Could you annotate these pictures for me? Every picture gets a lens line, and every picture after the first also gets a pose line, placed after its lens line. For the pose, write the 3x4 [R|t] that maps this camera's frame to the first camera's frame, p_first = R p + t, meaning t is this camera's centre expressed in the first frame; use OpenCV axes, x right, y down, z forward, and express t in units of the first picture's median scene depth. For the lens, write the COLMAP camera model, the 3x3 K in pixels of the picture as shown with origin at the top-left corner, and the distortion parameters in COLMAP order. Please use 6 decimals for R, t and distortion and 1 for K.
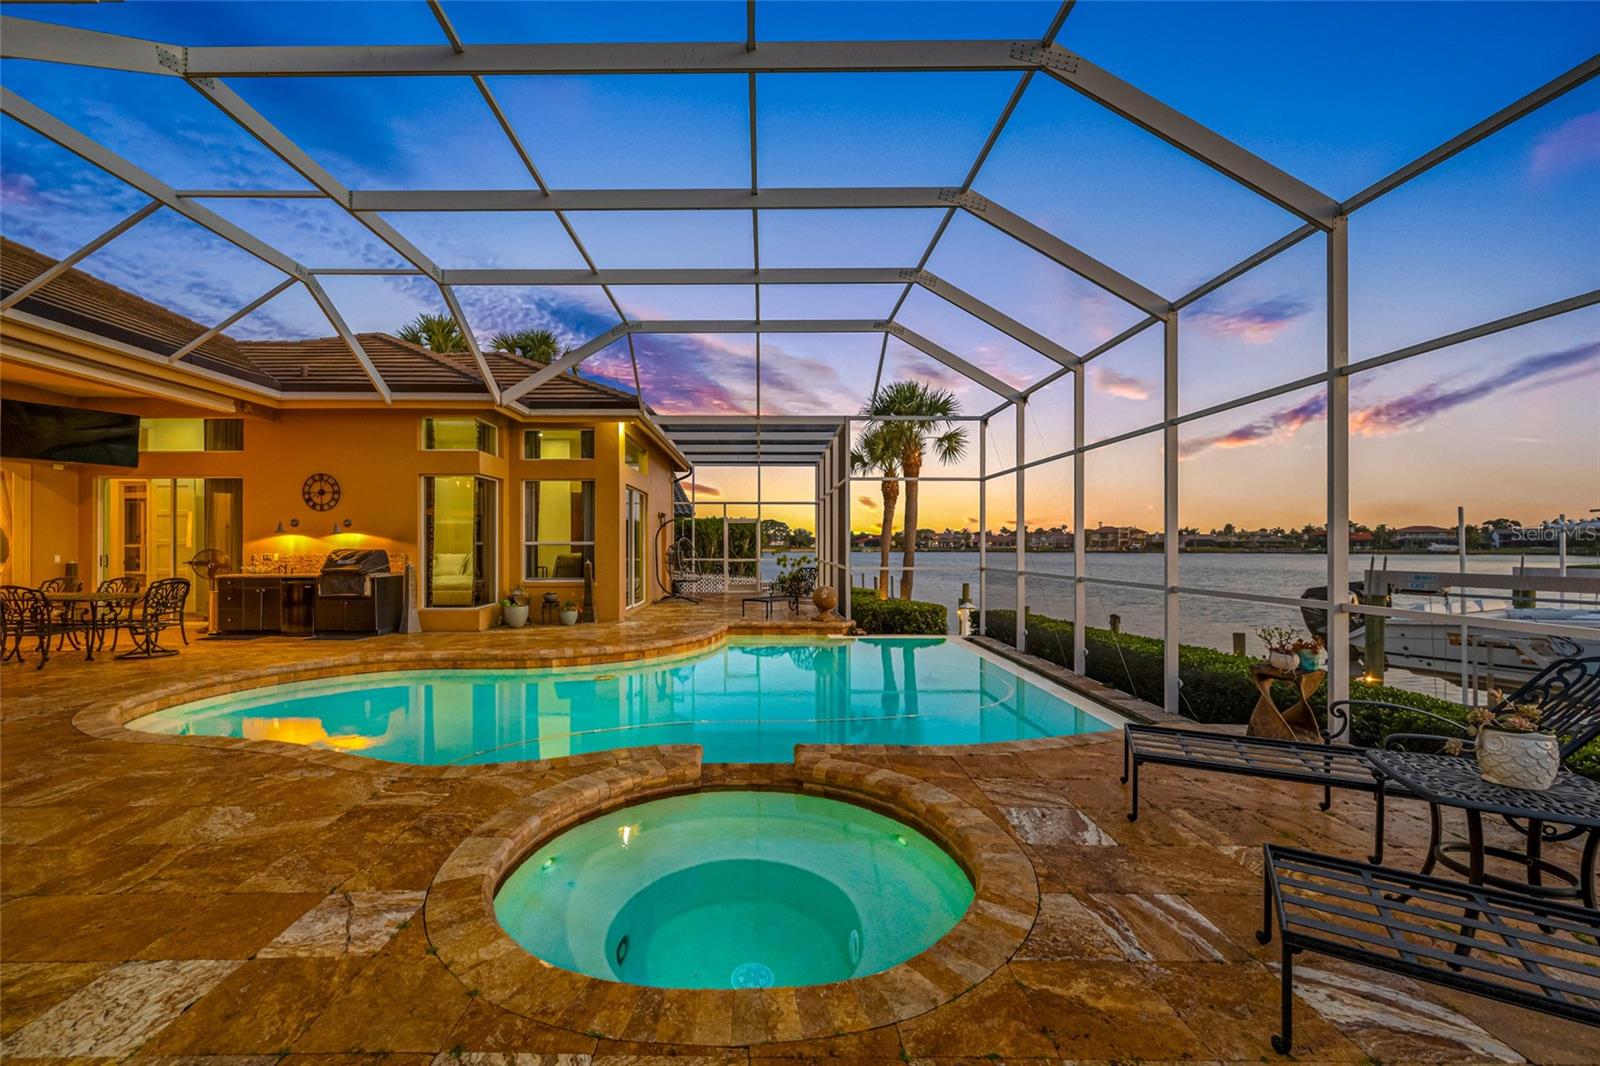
lens RADIAL K [[666.0, 0, 772.0], [0, 666.0, 550.0], [0, 0, 1]] dist [-0.002753, -0.000700]
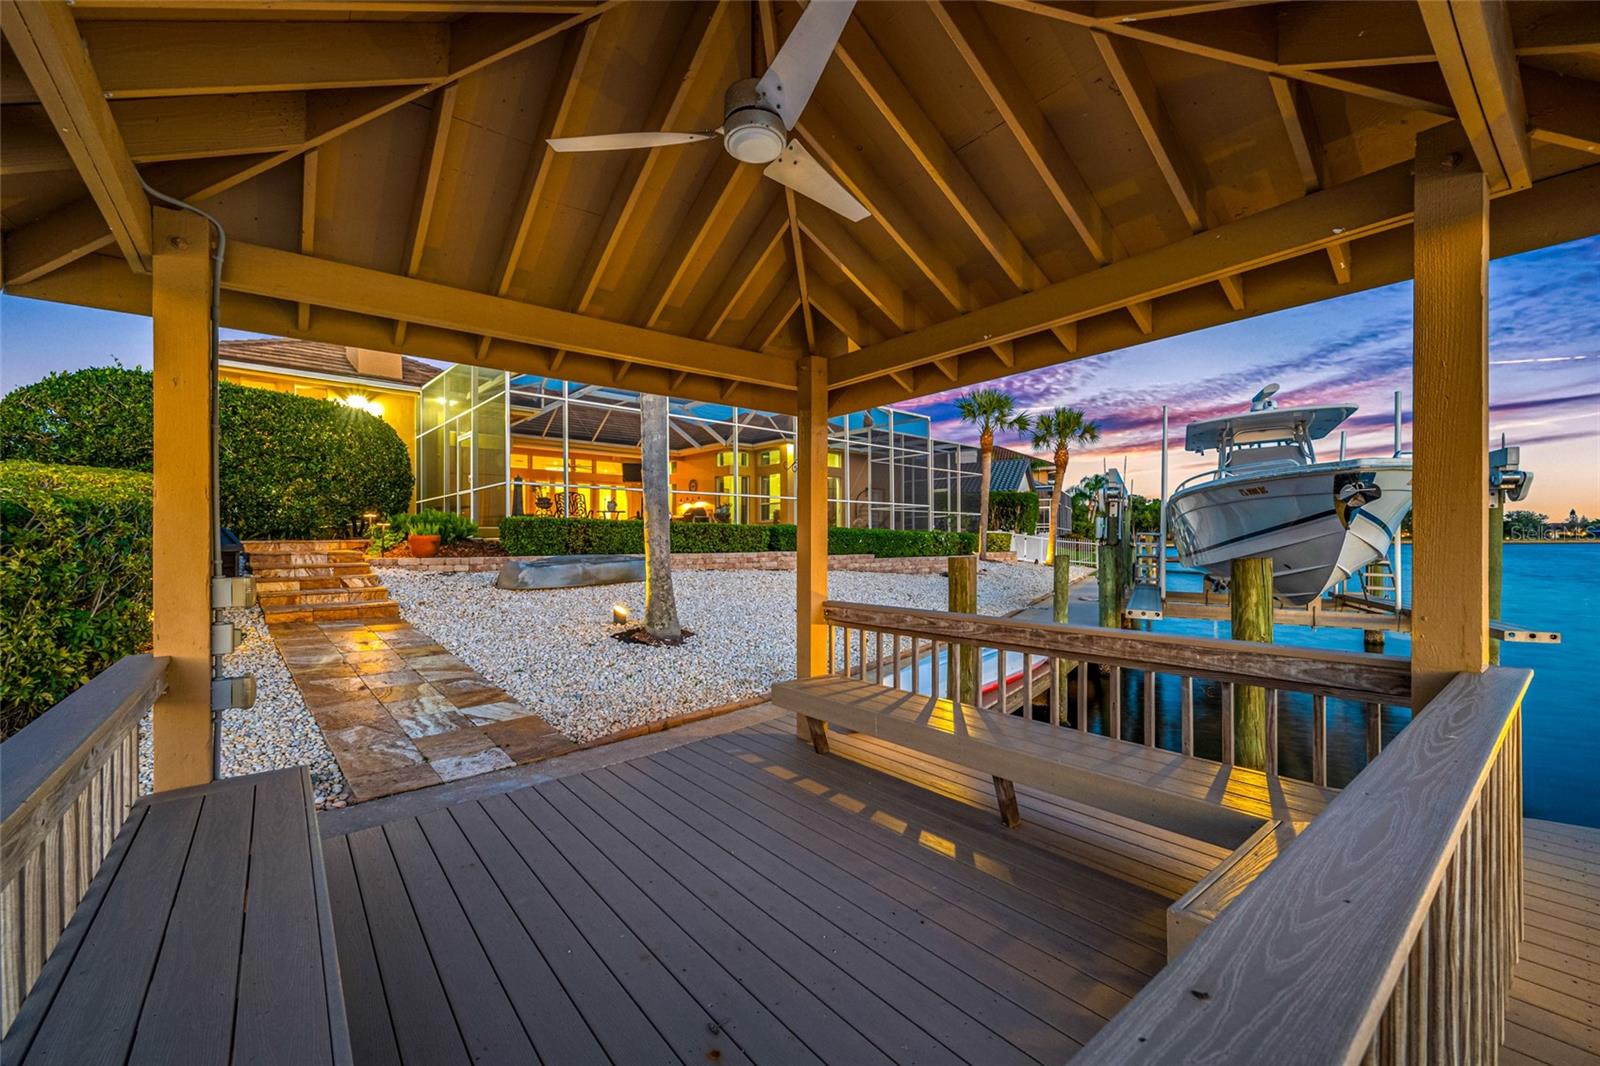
lens RADIAL K [[633.8, 0, 795.3], [0, 633.8, 538.7], [0, 0, 1]] dist [-0.001840, 0.000446]
pose [[0.685038, -0.007997, -0.728464, 1.398920], [0.001931, 0.999956, -0.009161, 0.141389], [0.728505, 0.004869, 0.685023, -0.405783]]
